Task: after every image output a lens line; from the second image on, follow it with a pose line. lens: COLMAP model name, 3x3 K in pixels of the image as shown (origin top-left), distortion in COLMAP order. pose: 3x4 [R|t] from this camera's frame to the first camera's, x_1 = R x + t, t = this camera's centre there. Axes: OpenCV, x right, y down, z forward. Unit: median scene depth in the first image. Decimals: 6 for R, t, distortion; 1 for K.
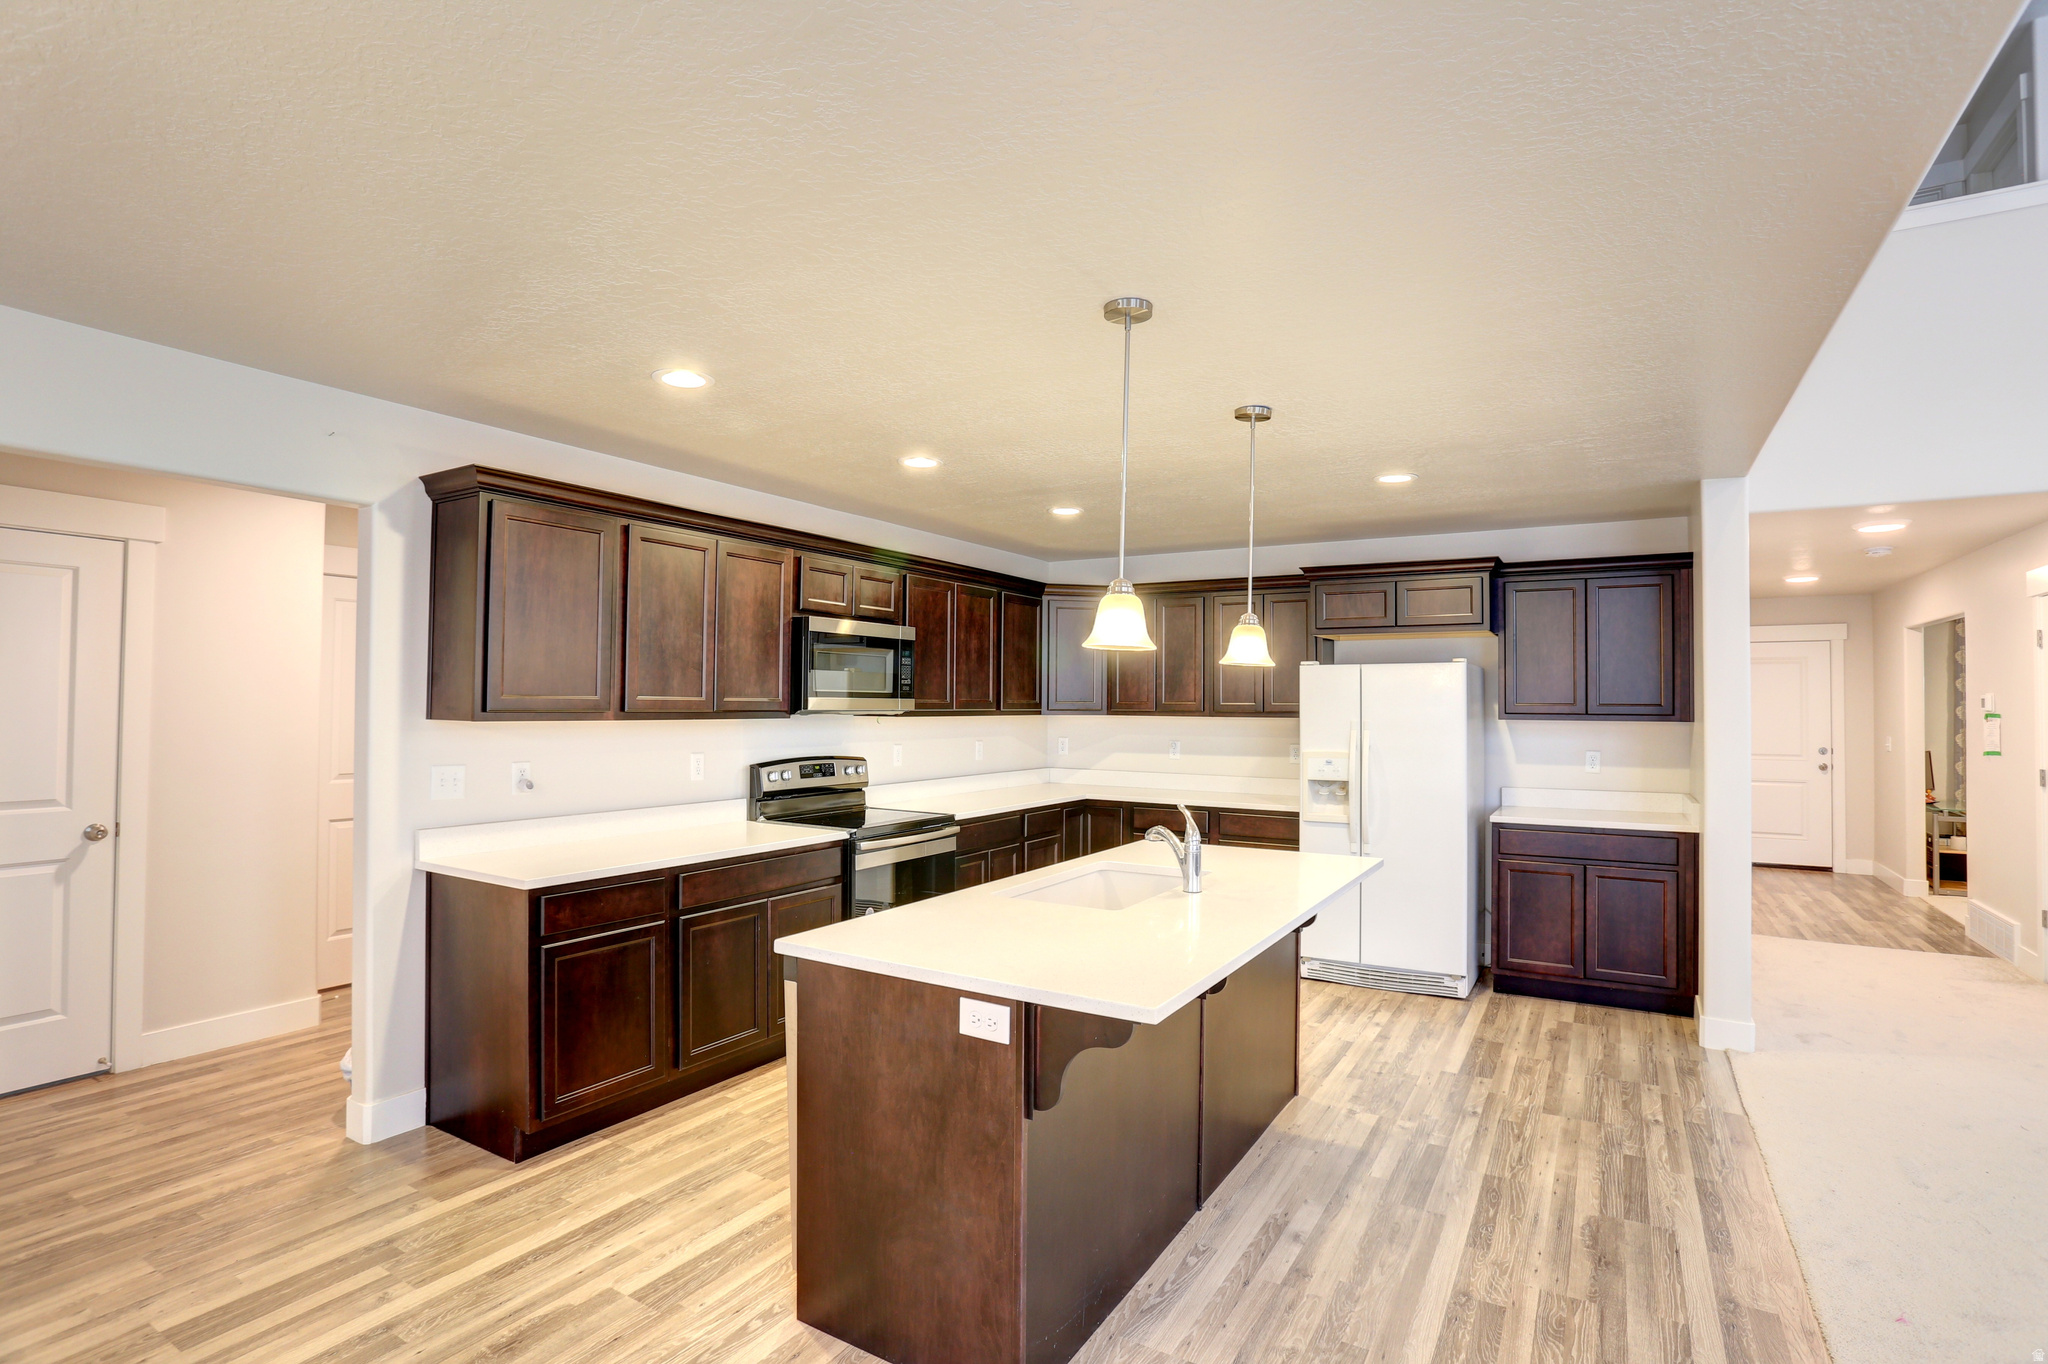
lens RADIAL K [[997.8, 0, 1024.0], [0, 997.8, 682.0], [0, 0, 1]] dist [-0.059474, 0.022866]
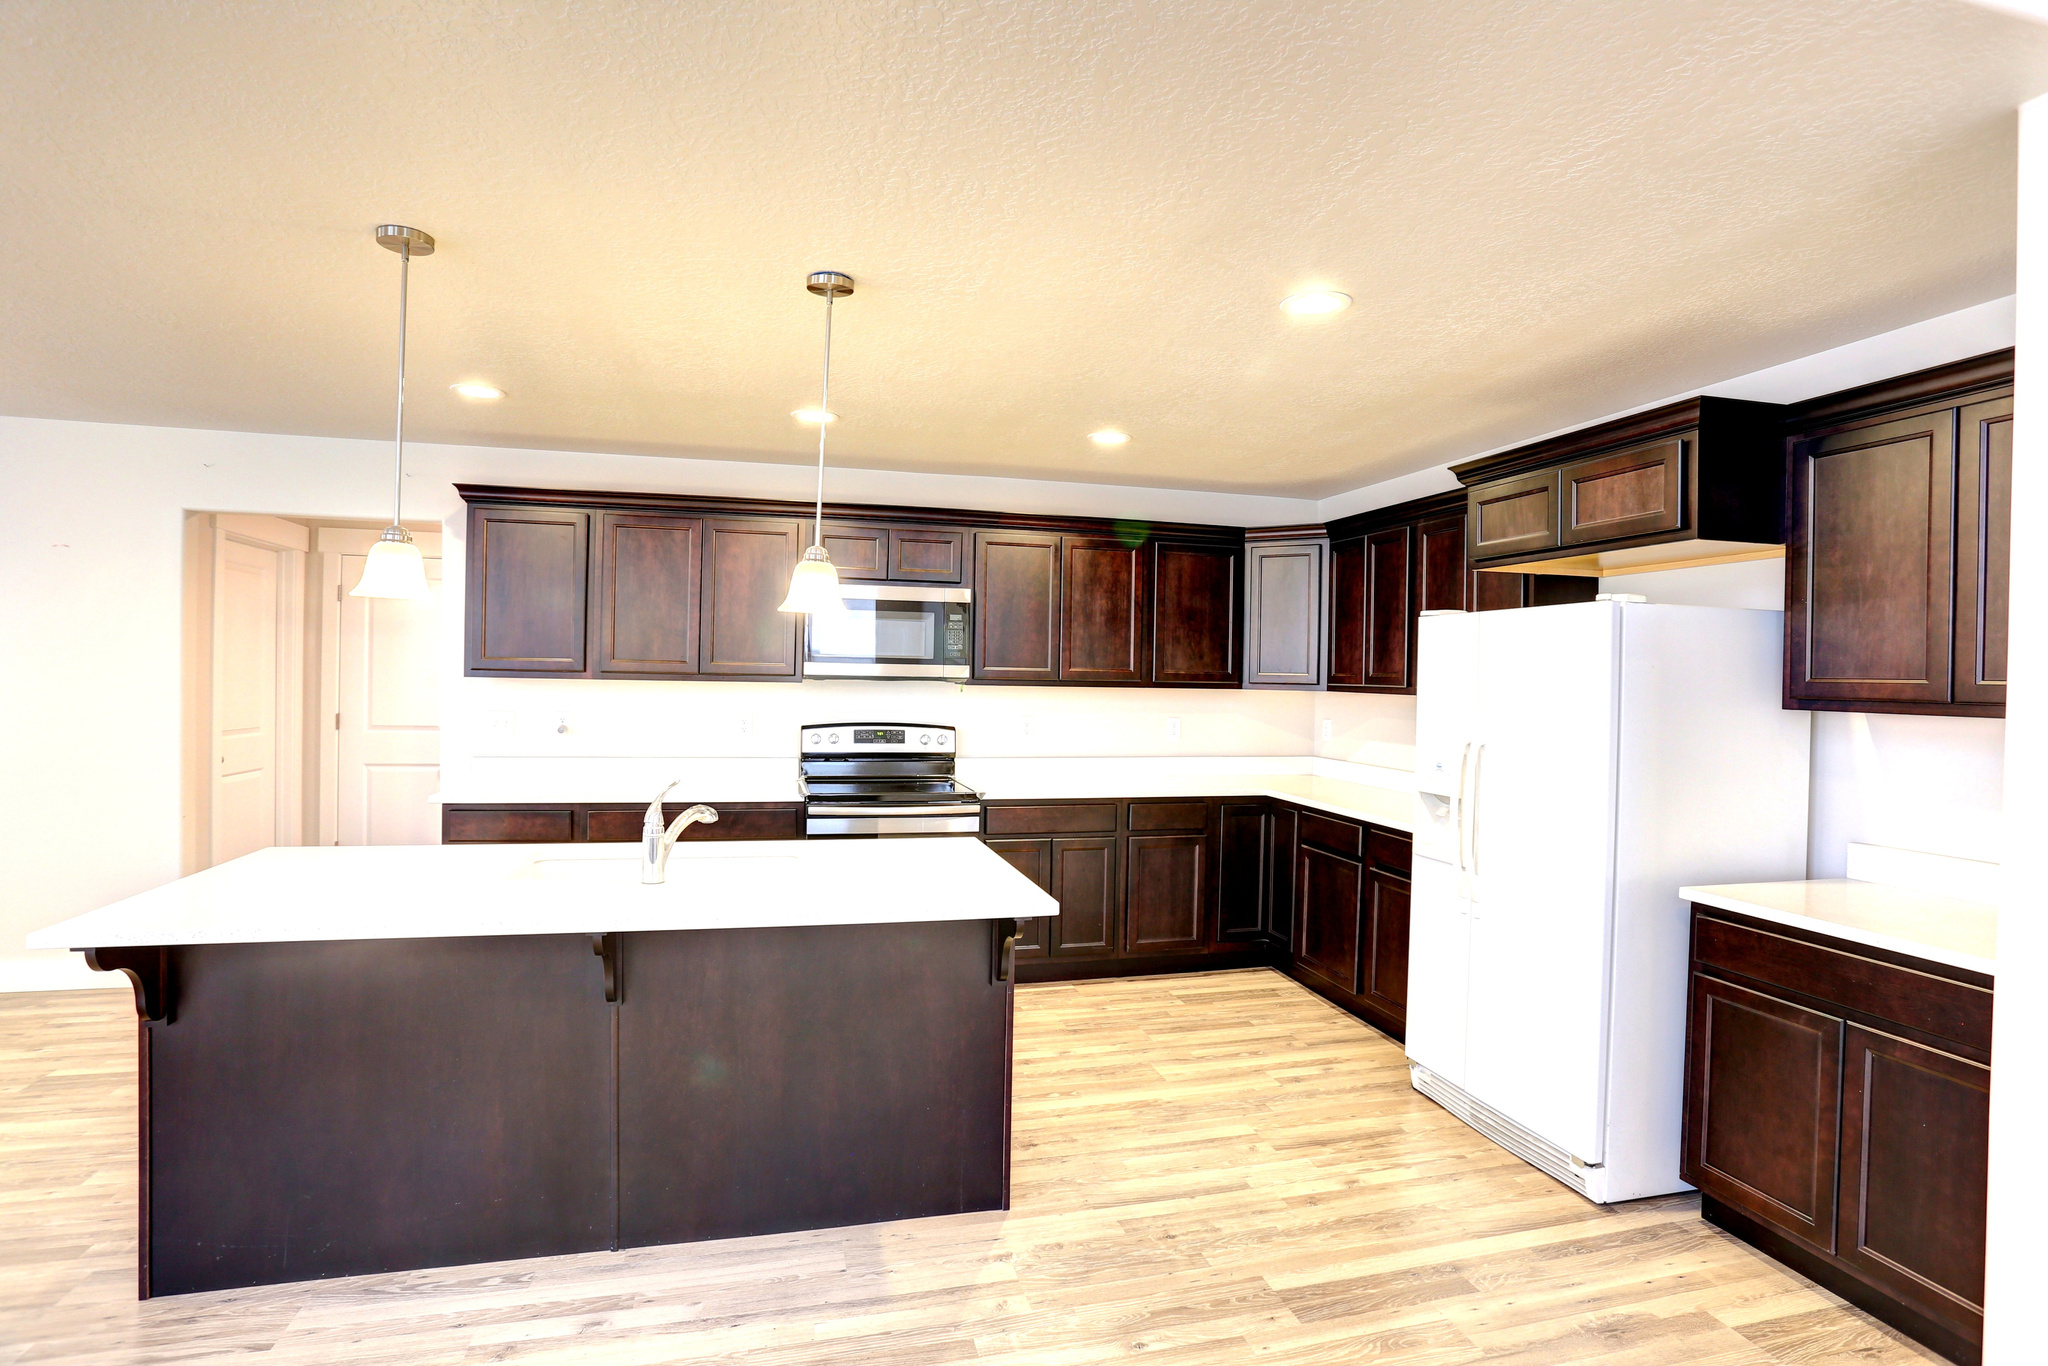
lens RADIAL K [[997.8, 0, 1024.0], [0, 997.8, 683.0], [0, 0, 1]] dist [-0.059474, 0.022866]
pose [[0.711523, 0.014528, -0.702513, 0.622646], [0.001030, 0.999764, 0.021718, 0.013709], [0.702662, -0.016177, 0.711340, 0.397188]]
